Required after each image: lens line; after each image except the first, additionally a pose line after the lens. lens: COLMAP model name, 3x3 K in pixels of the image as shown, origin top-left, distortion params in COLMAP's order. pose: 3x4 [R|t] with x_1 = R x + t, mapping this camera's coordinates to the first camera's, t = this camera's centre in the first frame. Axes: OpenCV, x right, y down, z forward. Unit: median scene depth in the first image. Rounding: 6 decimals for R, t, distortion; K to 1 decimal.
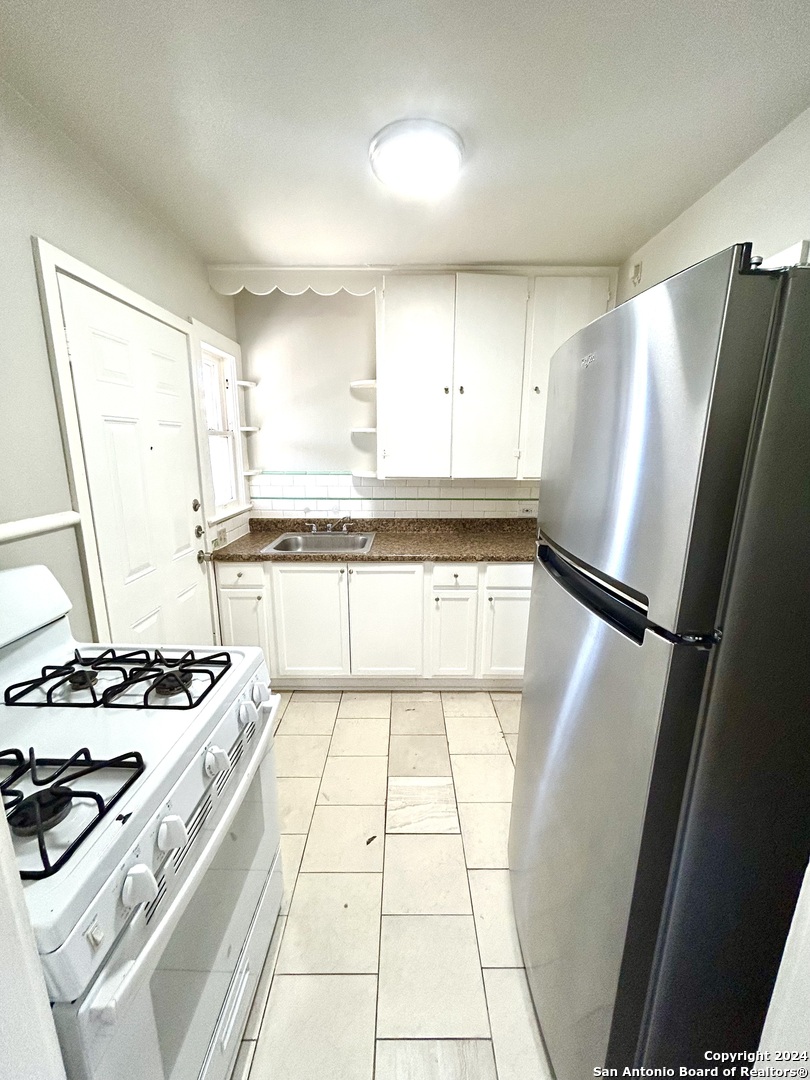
lens RADIAL K [[432.4, 0, 410.3], [0, 432.4, 544.2], [0, 0, 1]] dist [-0.003746, 0.002894]
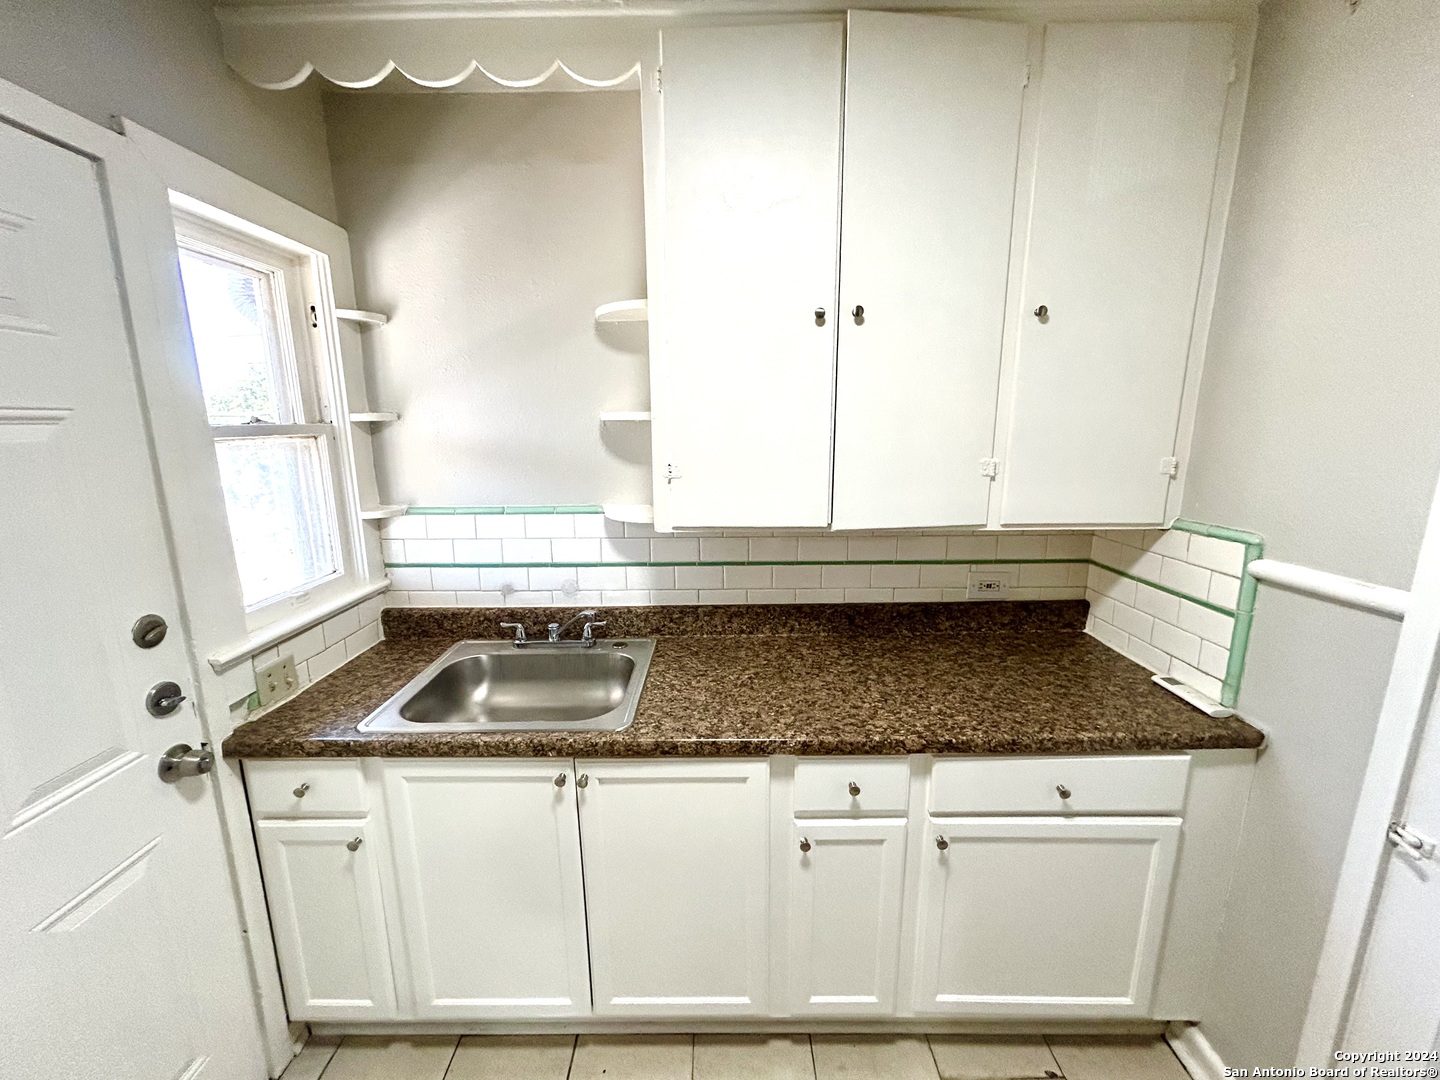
lens RADIAL K [[576.6, 0, 722.9], [0, 576.6, 543.8], [0, 0, 1]] dist [-0.003746, 0.002894]
pose [[0.999868, -0.012453, -0.010404, -0.003441], [0.012199, 0.999634, -0.024149, -0.123226], [0.010700, 0.024019, 0.999654, 0.432791]]
